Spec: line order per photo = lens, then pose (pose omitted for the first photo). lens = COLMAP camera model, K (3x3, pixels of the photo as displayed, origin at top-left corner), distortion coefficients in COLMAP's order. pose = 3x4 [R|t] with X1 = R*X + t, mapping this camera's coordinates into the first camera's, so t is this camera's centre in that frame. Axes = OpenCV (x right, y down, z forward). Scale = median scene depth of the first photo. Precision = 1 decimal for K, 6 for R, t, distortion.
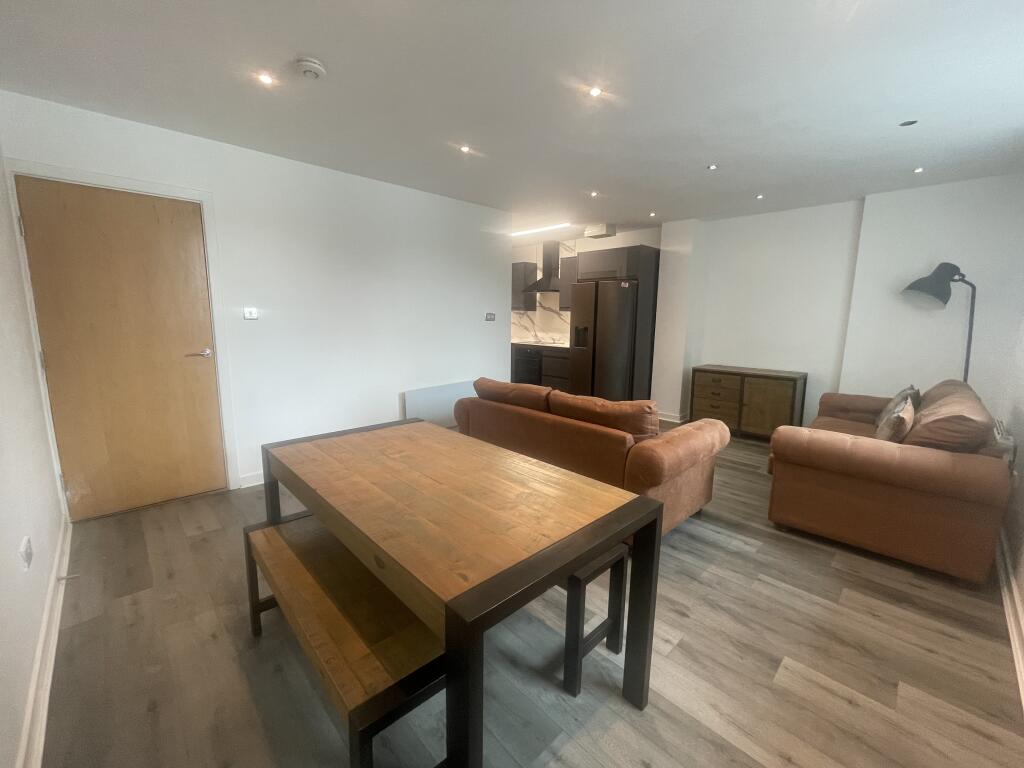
lens RADIAL K [[415.9, 0, 511.0], [0, 415.9, 382.2], [0, 0, 1]] dist [-0.004326, -0.000537]
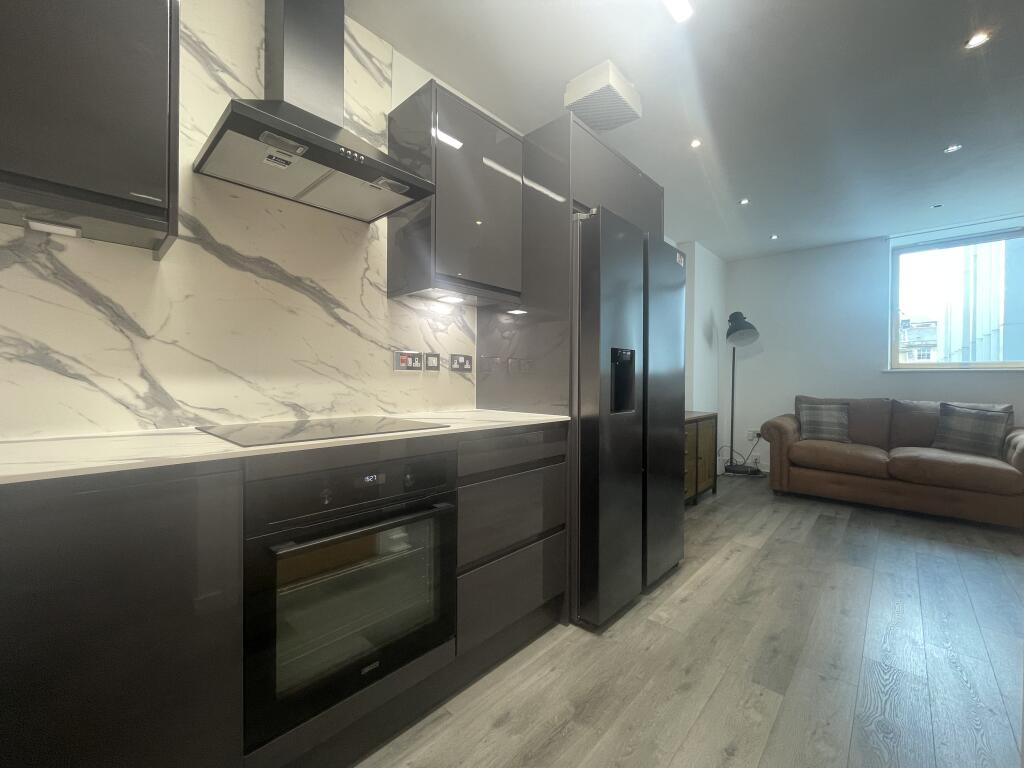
lens RADIAL K [[415.9, 0, 509.9], [0, 415.9, 383.8], [0, 0, 1]] dist [-0.004326, -0.000537]
pose [[-0.046136, -0.020083, 0.998733, -0.152813], [0.155209, 0.987512, 0.027027, -0.128788], [-0.986804, 0.156259, -0.042443, 1.103083]]
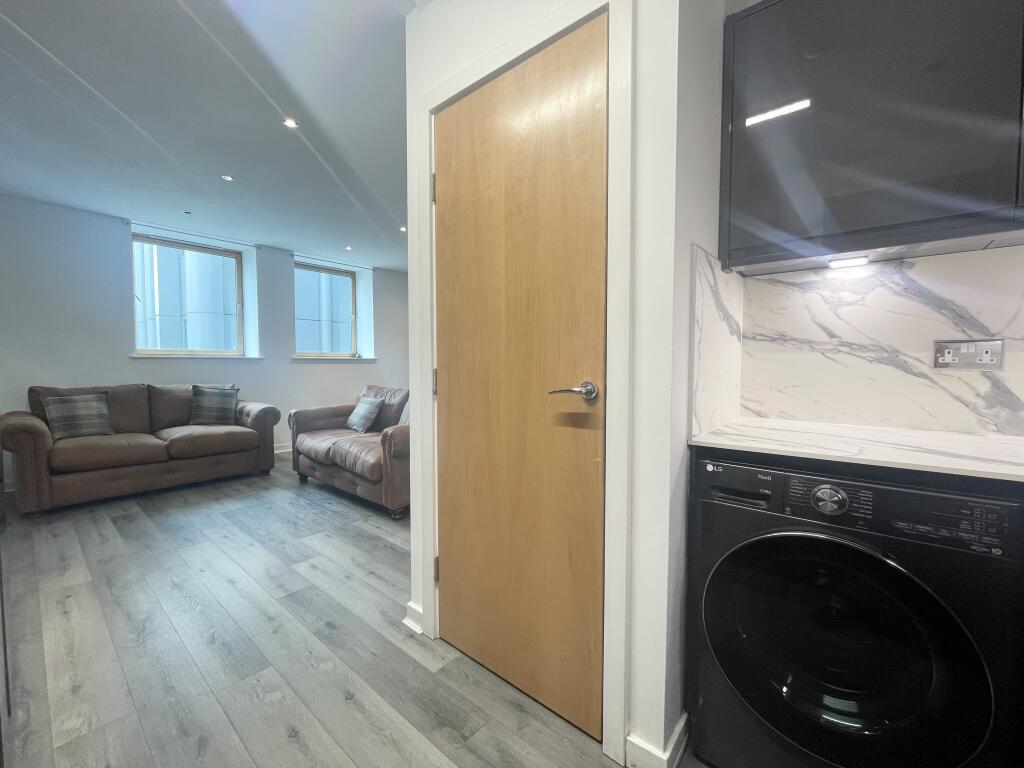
lens RADIAL K [[415.9, 0, 512.8], [0, 415.9, 381.1], [0, 0, 1]] dist [-0.004326, -0.000537]
pose [[-0.994607, -0.006236, -0.103526, -0.043496], [-0.027267, 0.978799, 0.203000, -0.152482], [0.100065, 0.204728, -0.973691, 1.200758]]
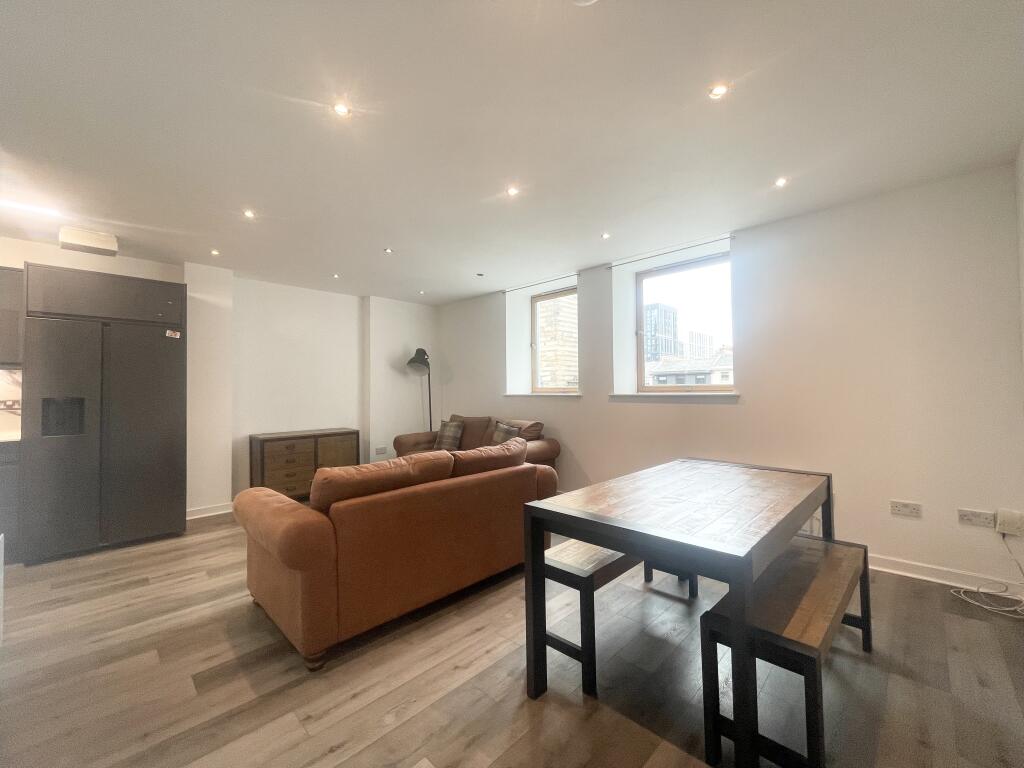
lens RADIAL K [[415.9, 0, 509.1], [0, 415.9, 381.7], [0, 0, 1]] dist [-0.004326, -0.000537]
pose [[-0.021566, 0.013939, 0.999670, -0.388715], [0.171252, 0.985176, -0.010042, -0.047824], [-0.984991, 0.170979, -0.023633, 0.428788]]
